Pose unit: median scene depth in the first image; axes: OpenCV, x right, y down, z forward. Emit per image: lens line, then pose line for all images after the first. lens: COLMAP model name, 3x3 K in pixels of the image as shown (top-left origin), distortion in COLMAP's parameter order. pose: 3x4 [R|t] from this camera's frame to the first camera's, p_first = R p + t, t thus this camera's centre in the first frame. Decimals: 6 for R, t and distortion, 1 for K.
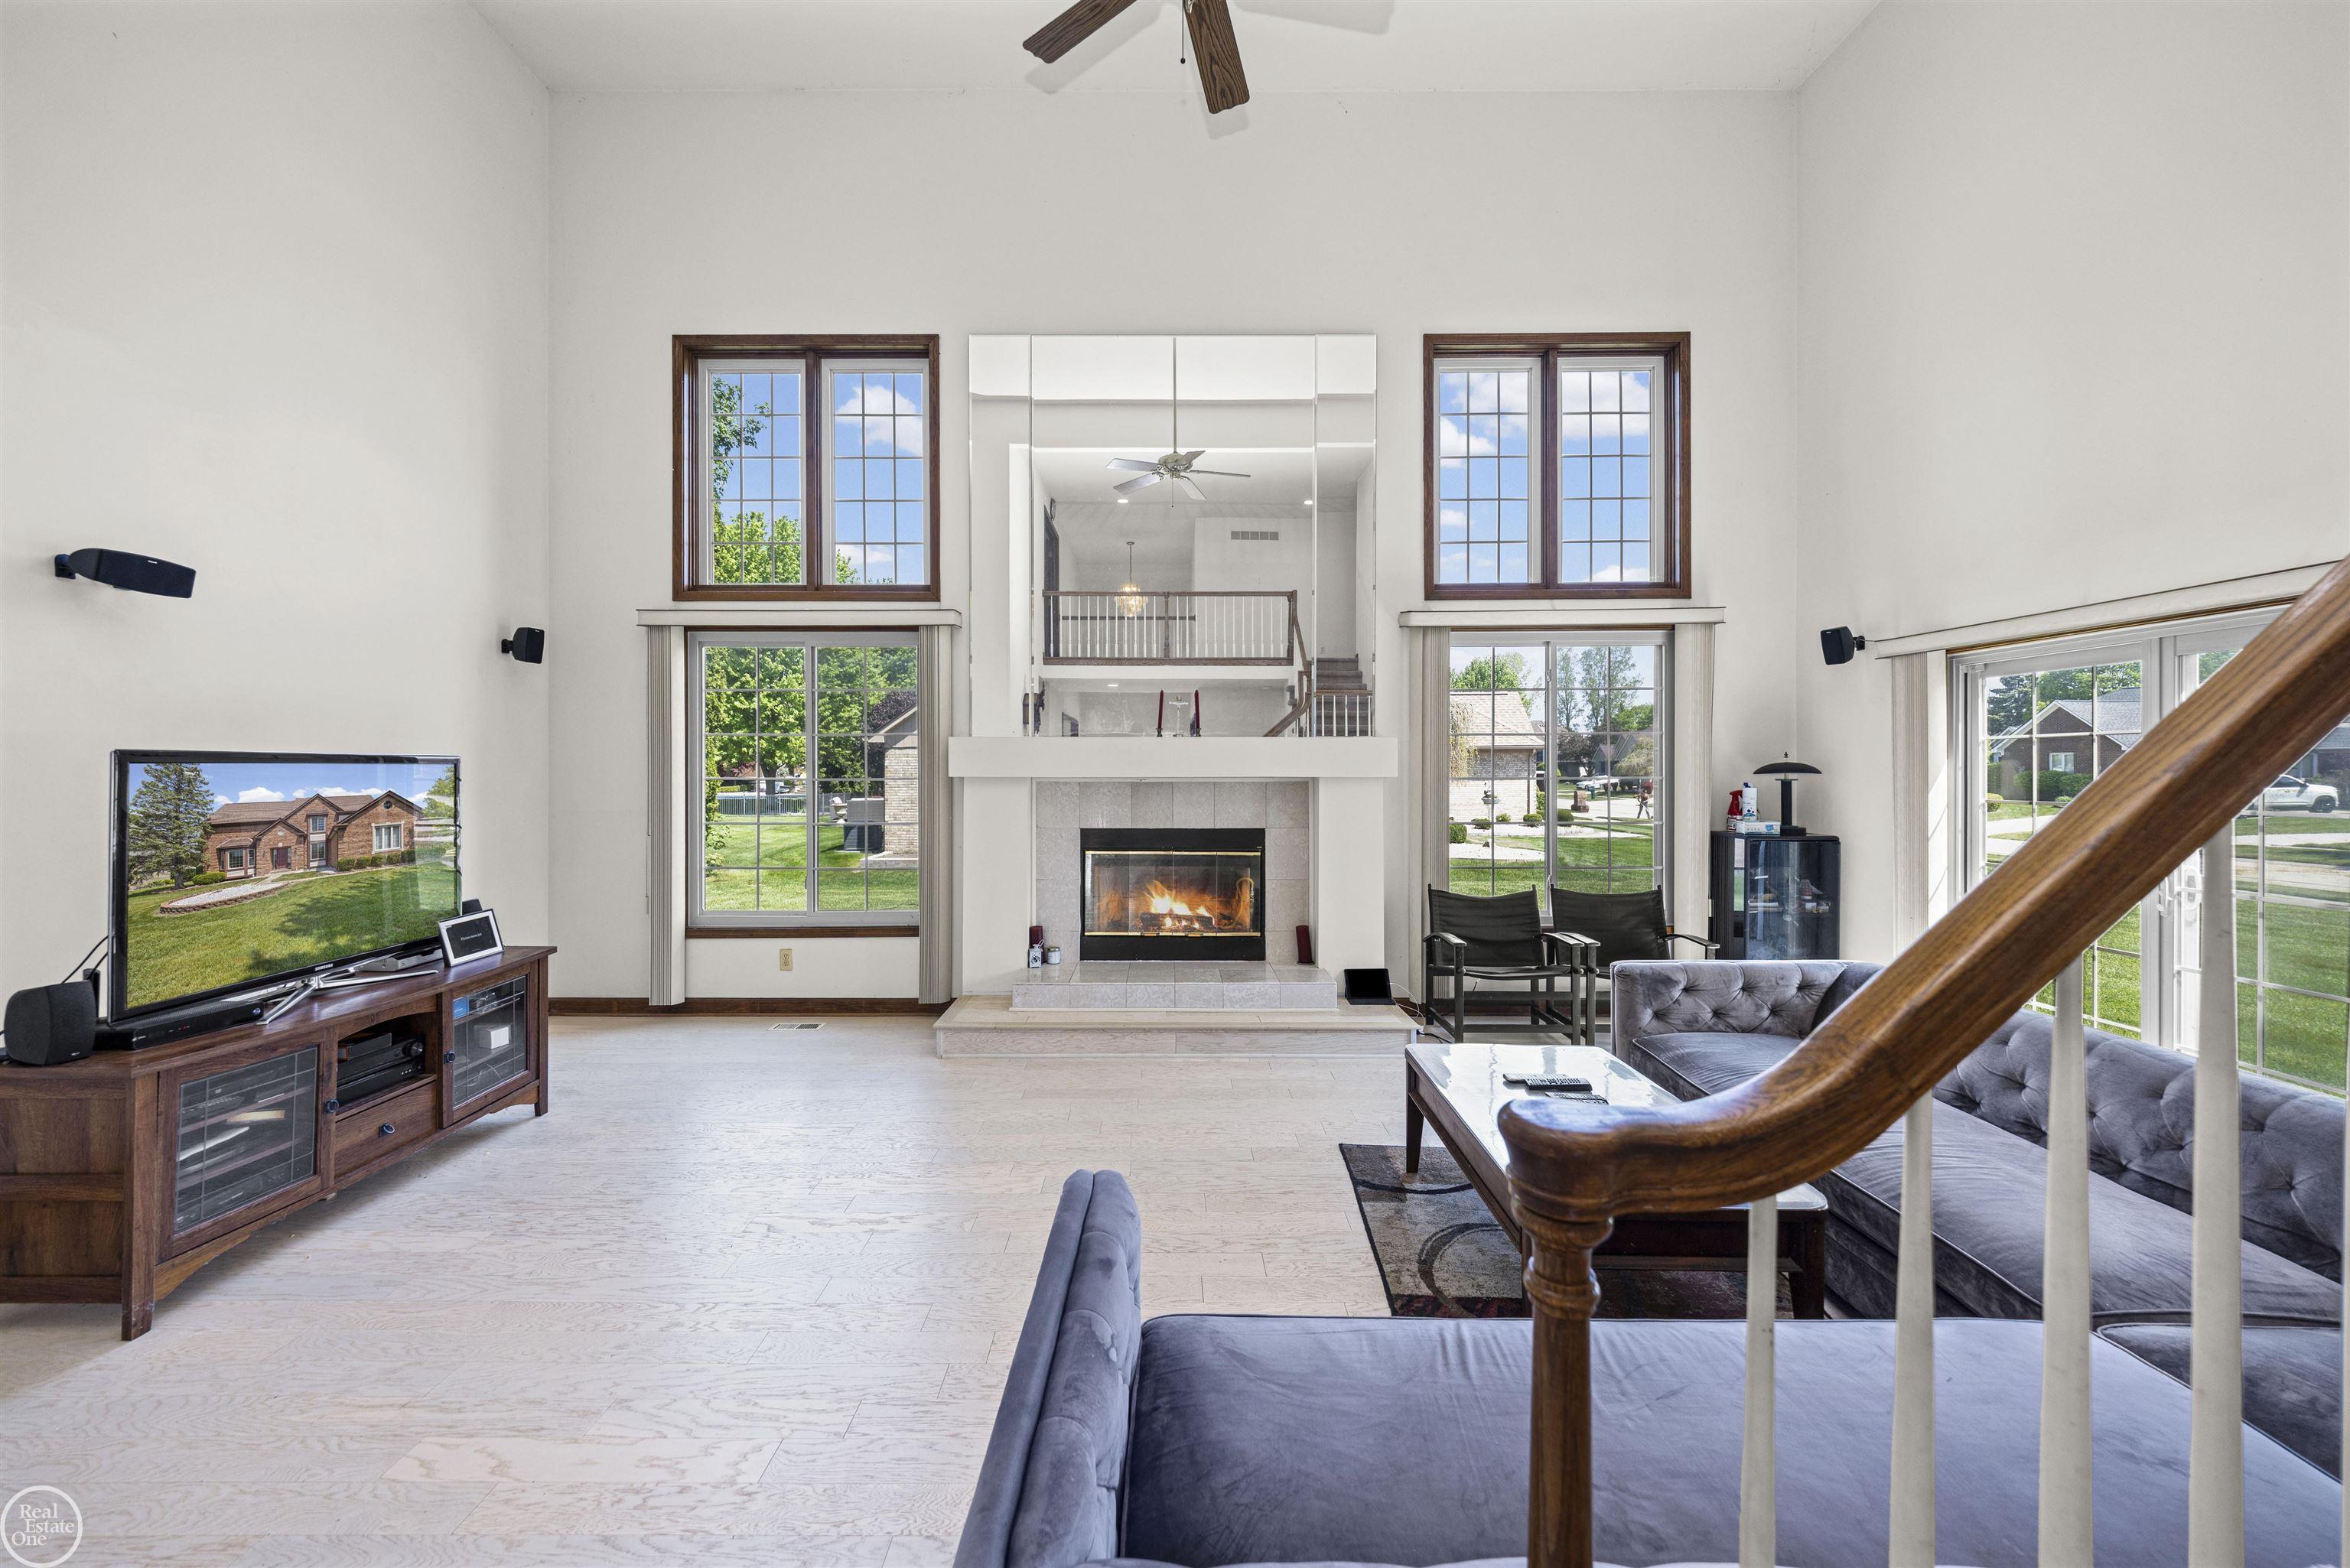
lens RADIAL K [[887.3, 0, 1172.4], [0, 887.3, 778.0], [0, 0, 1]] dist [0.002871, -0.000113]
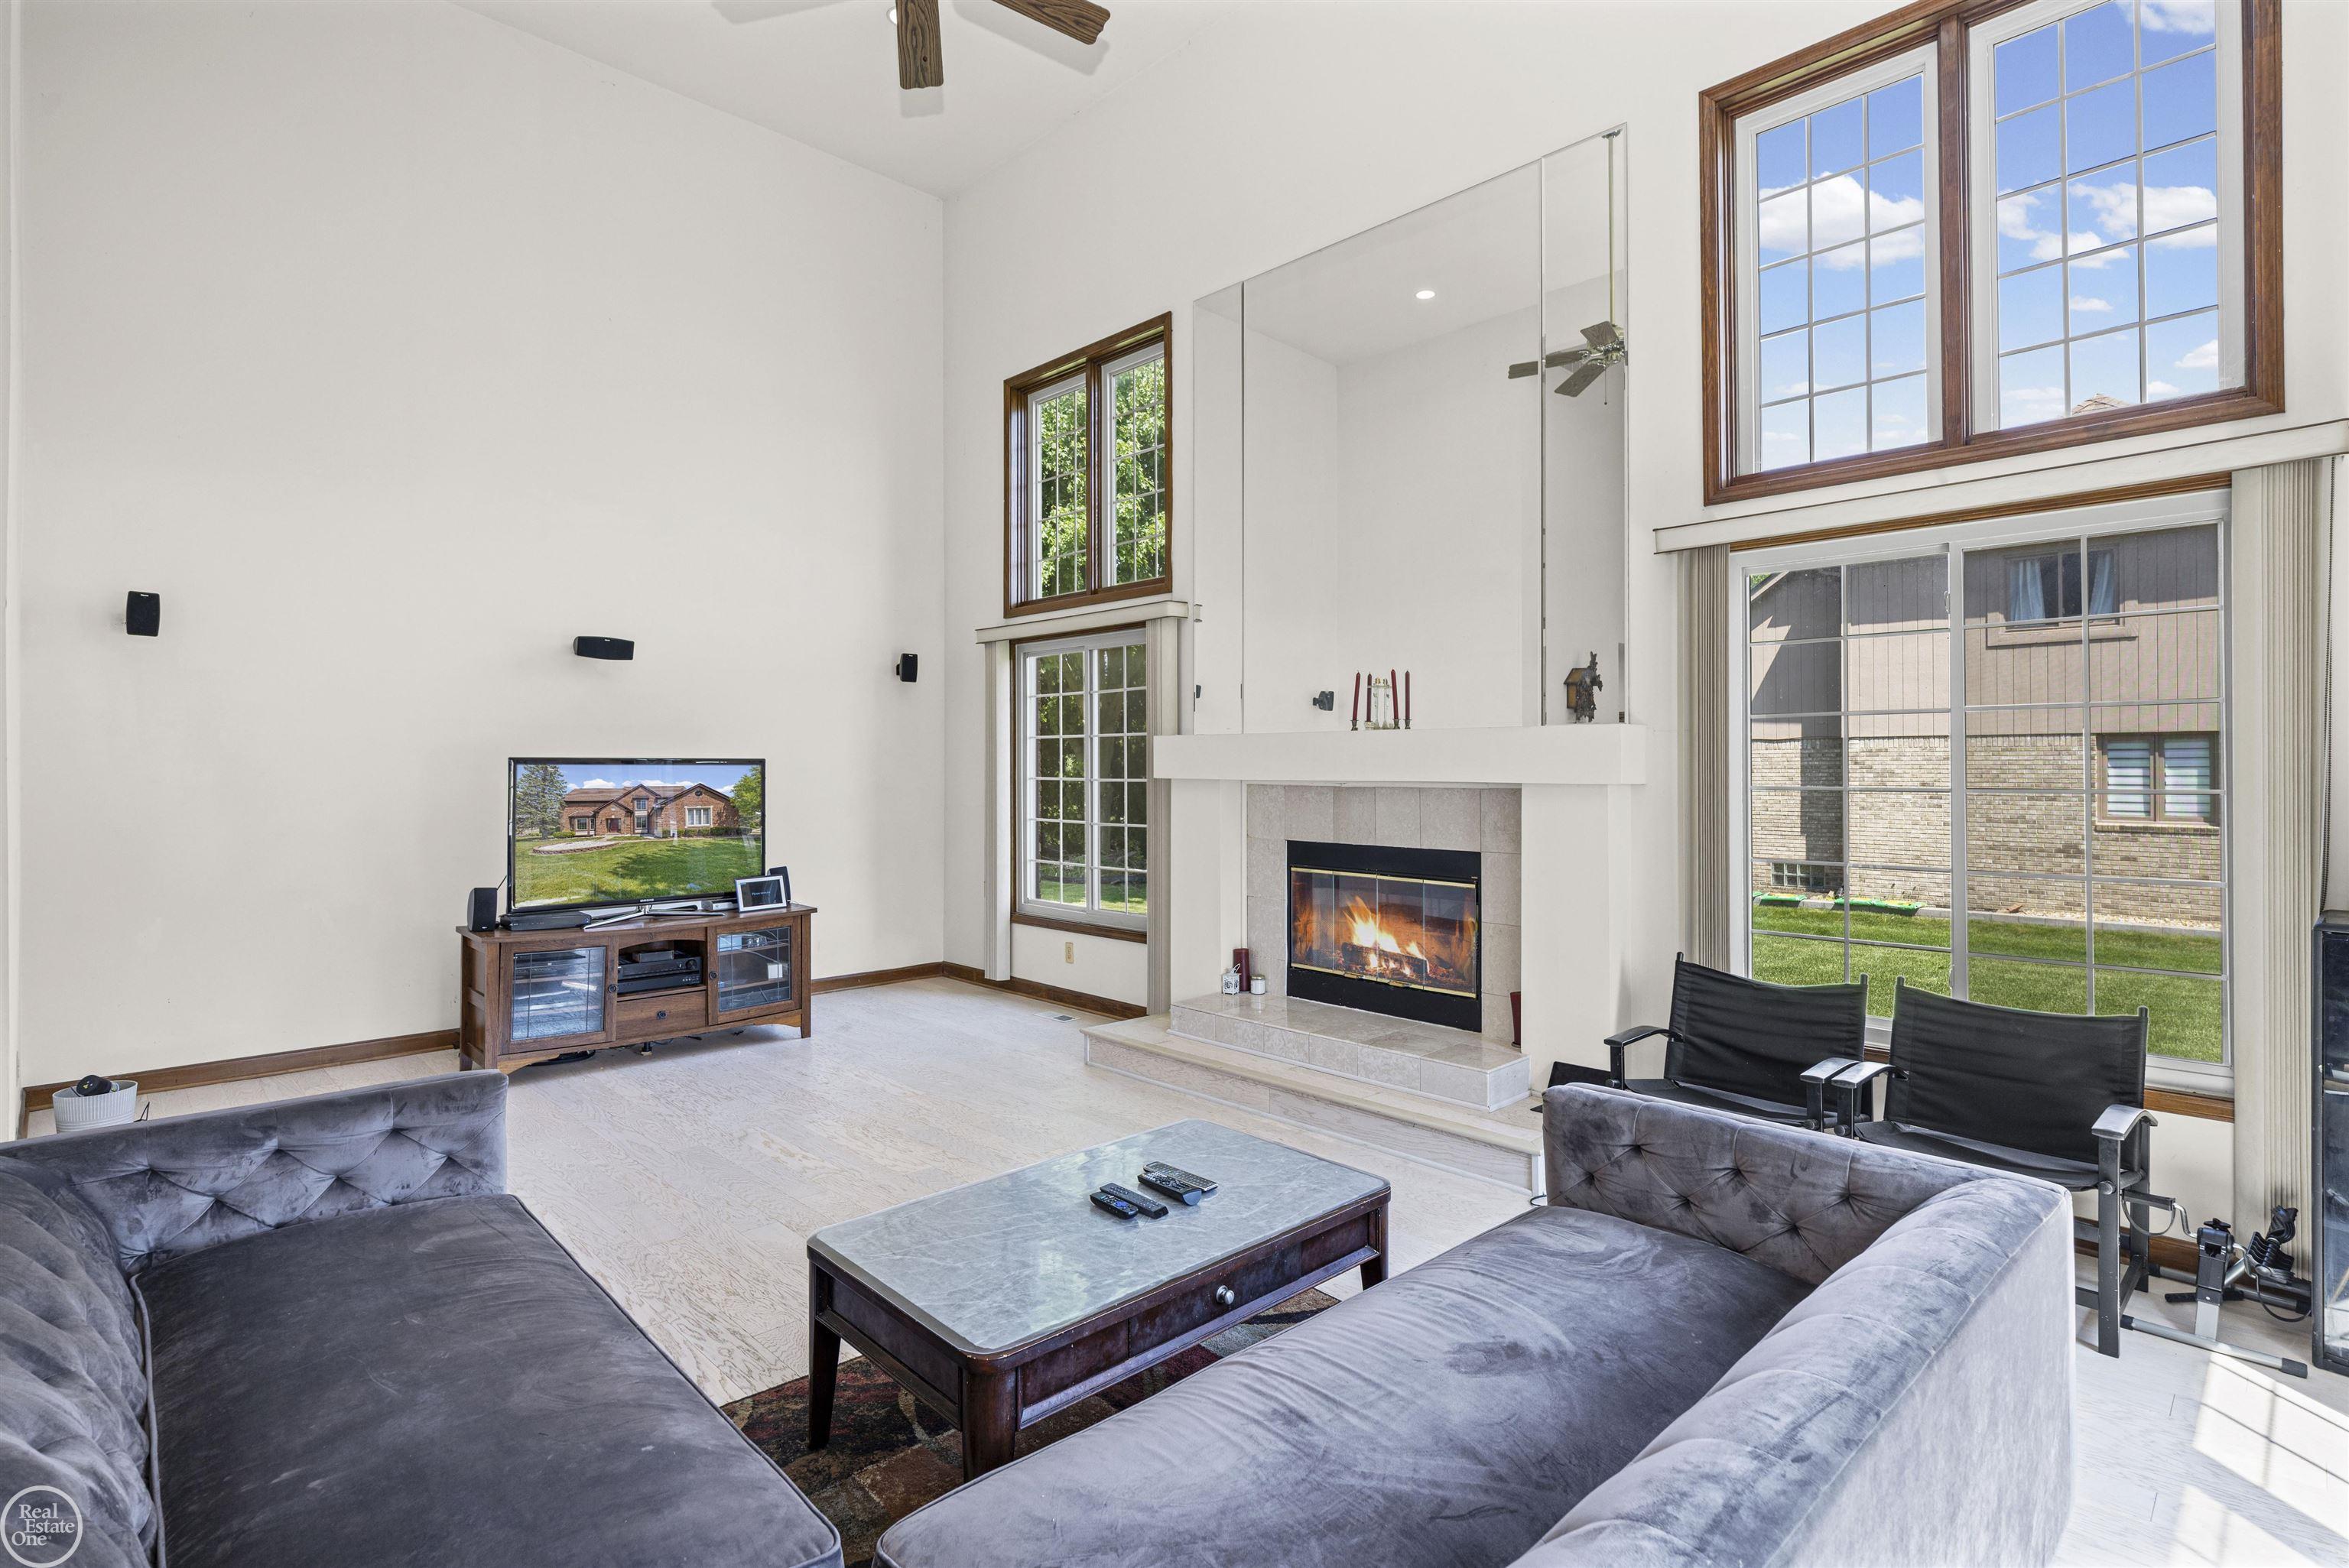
lens RADIAL K [[1096.7, 0, 1178.2], [0, 1096.7, 772.3], [0, 0, 1]] dist [-0.001815, -0.001291]
pose [[0.714150, 0.004200, -0.699980, 0.575891], [-0.010287, 0.999937, -0.004496, -0.002310], [0.699917, 0.010412, 0.714148, 0.178528]]
